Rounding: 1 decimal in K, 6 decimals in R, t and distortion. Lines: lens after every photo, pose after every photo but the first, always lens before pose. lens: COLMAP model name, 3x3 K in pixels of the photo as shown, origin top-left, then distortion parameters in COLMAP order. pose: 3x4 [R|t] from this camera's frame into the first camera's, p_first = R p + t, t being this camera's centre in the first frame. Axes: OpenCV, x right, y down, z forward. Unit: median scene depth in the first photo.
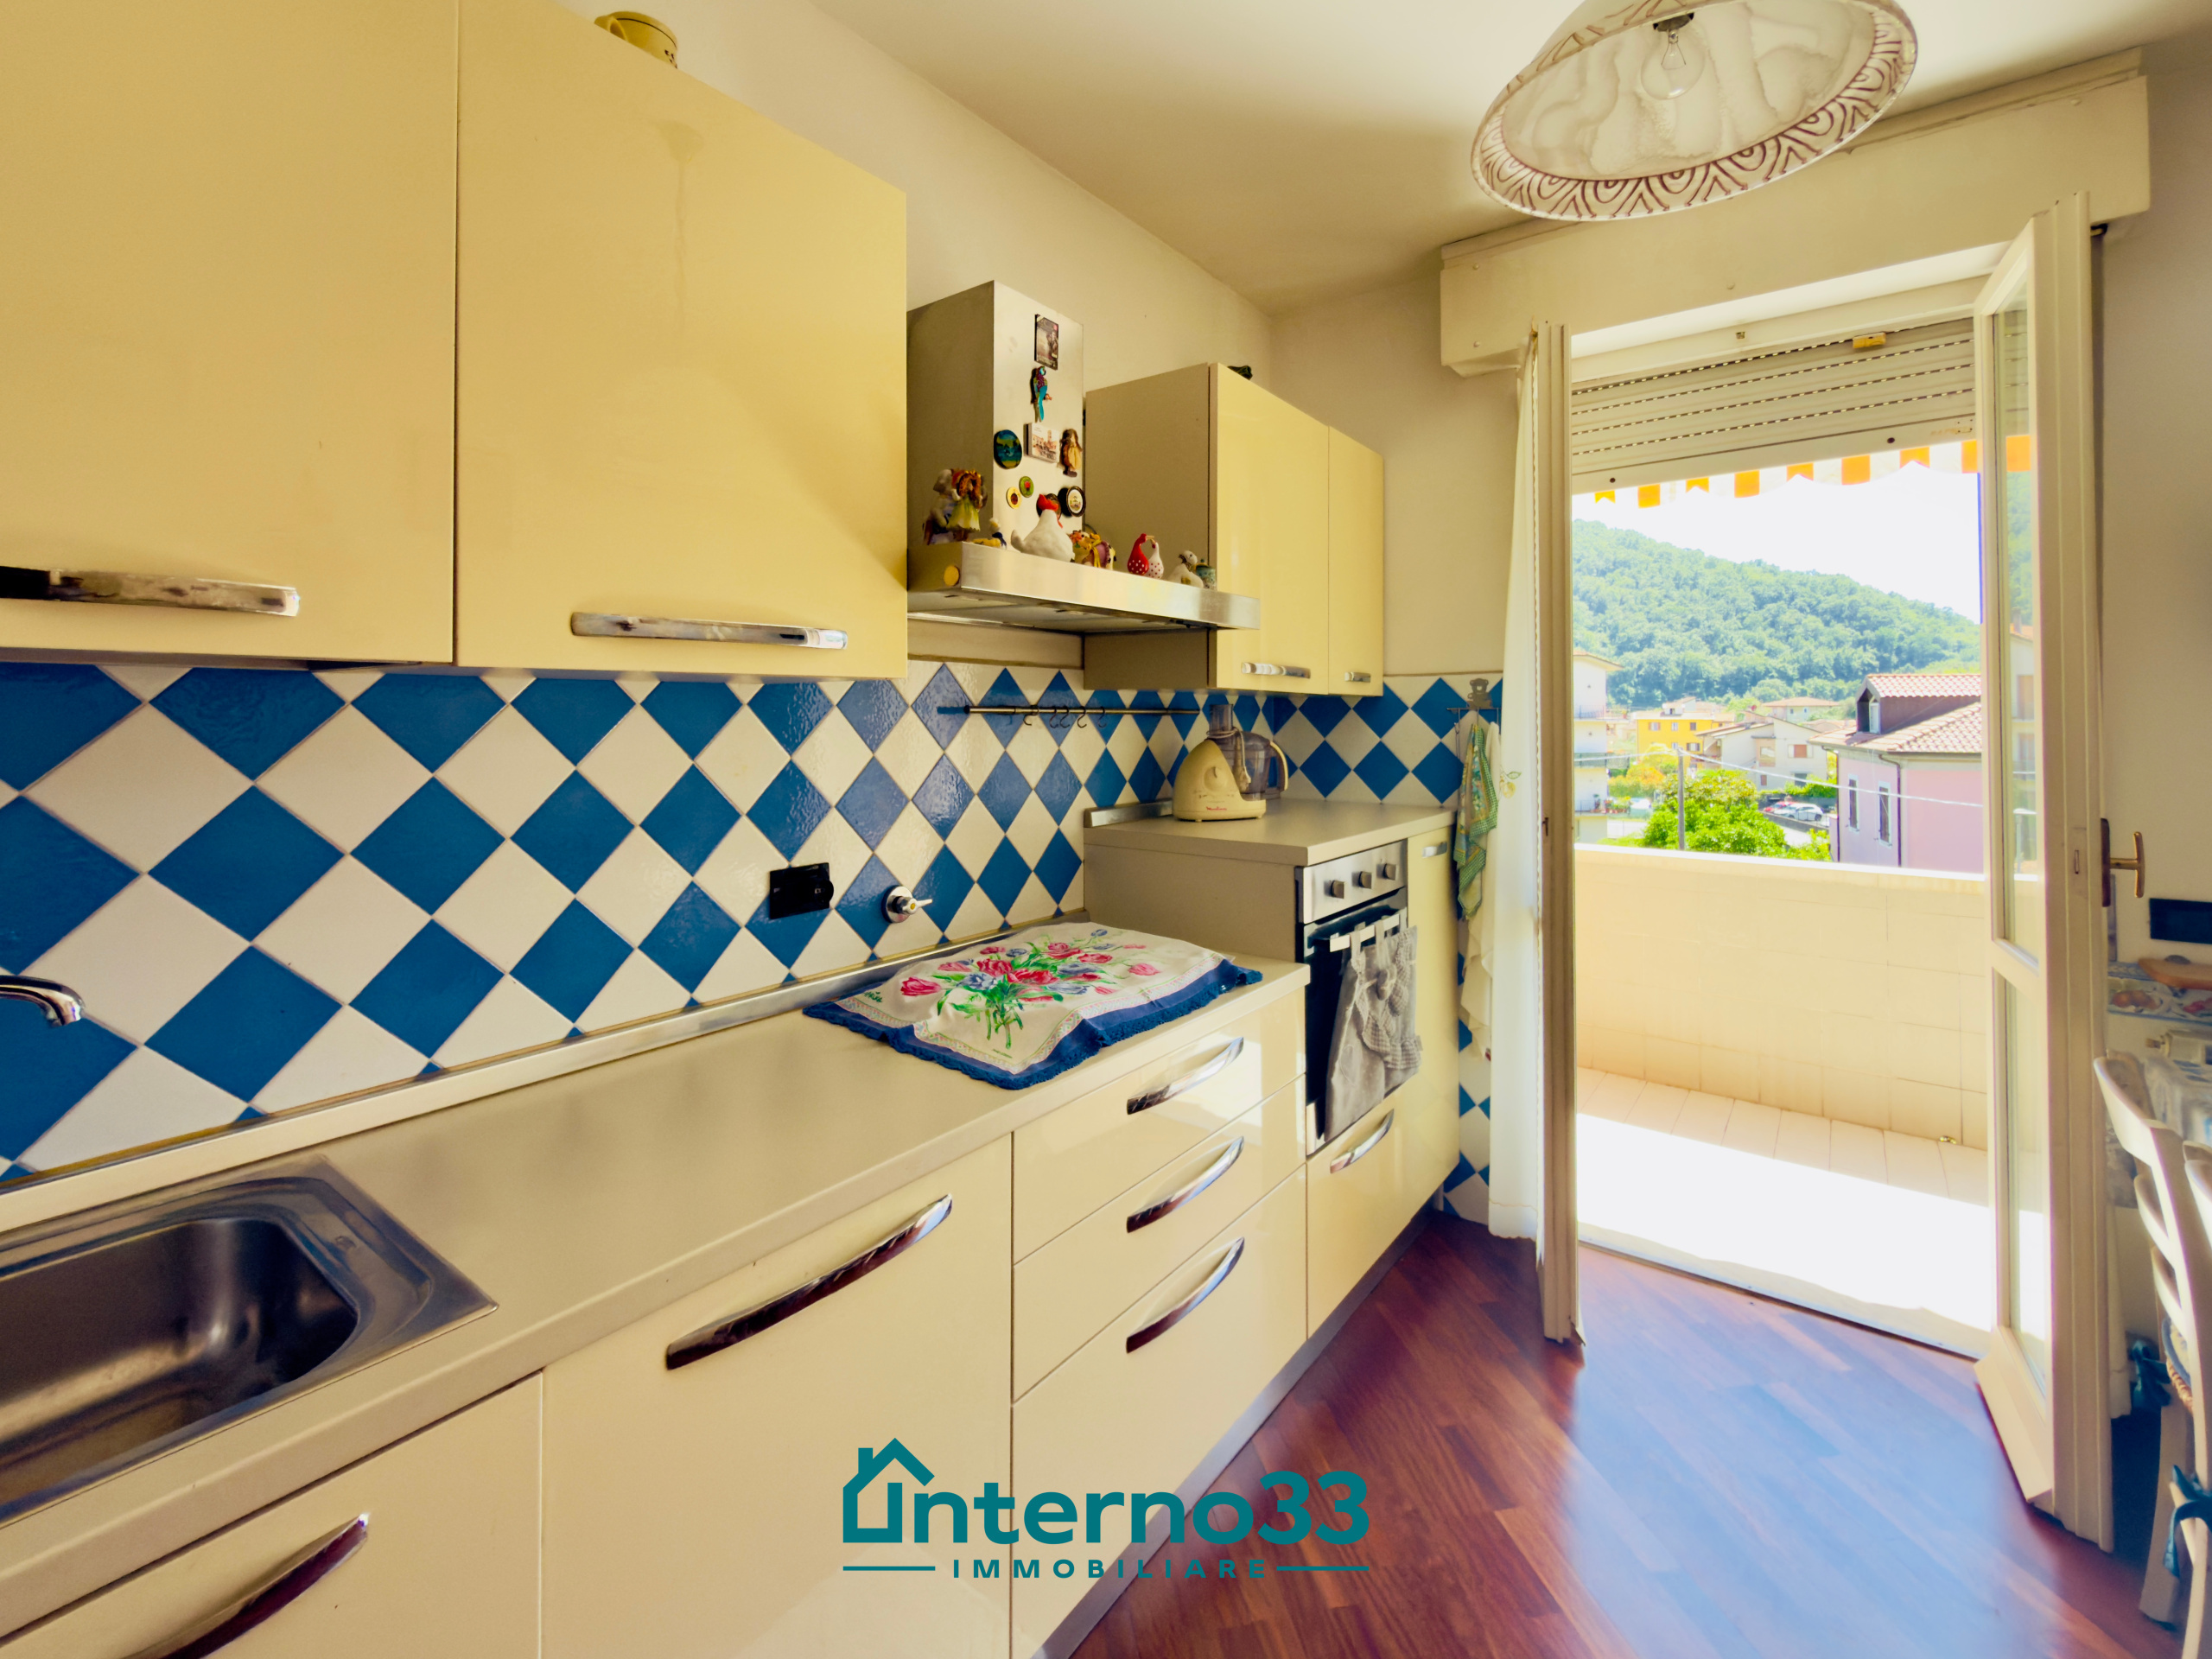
lens RADIAL K [[992.4, 0, 1112.9], [0, 992.4, 699.7], [0, 0, 1]] dist [-0.001163, -0.000071]
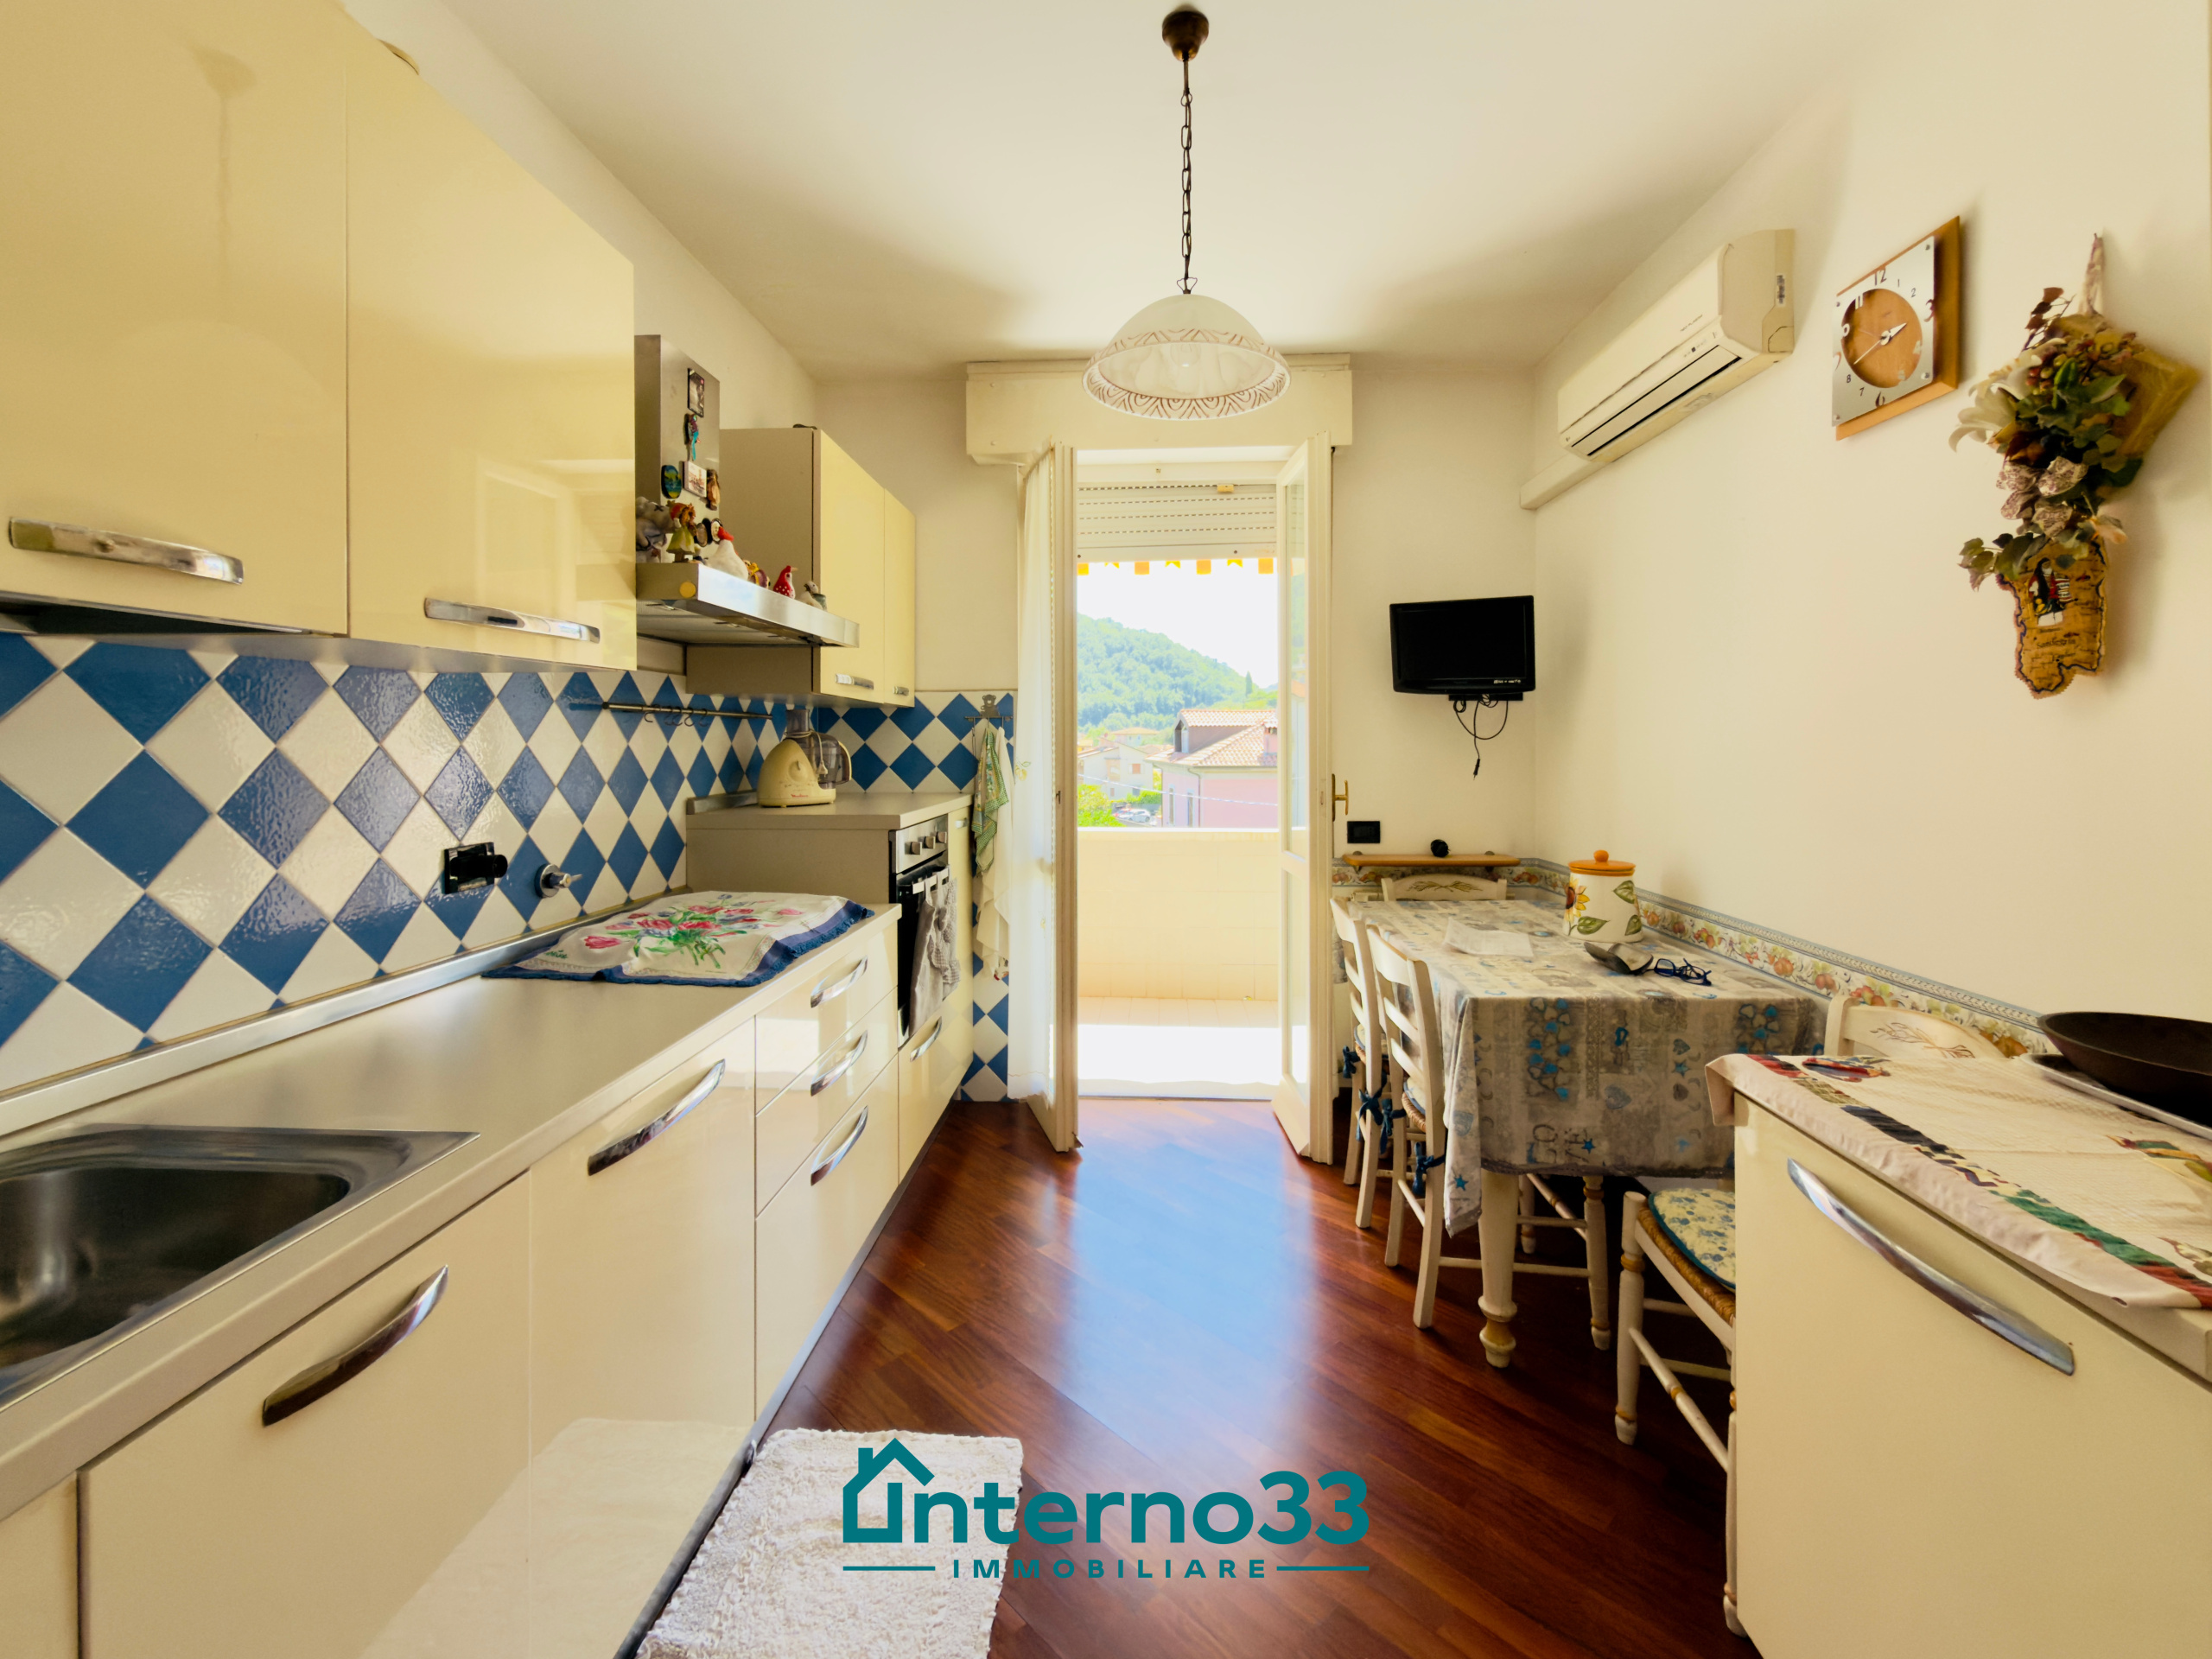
lens RADIAL K [[940.8, 0, 1108.5], [0, 940.8, 743.2], [0, 0, 1]] dist [-0.001532, 0.000338]
pose [[0.837586, -0.001672, 0.546303, -0.253594], [-0.007686, 0.999860, 0.014845, 0.032408], [-0.546251, -0.016633, 0.837456, -0.196902]]
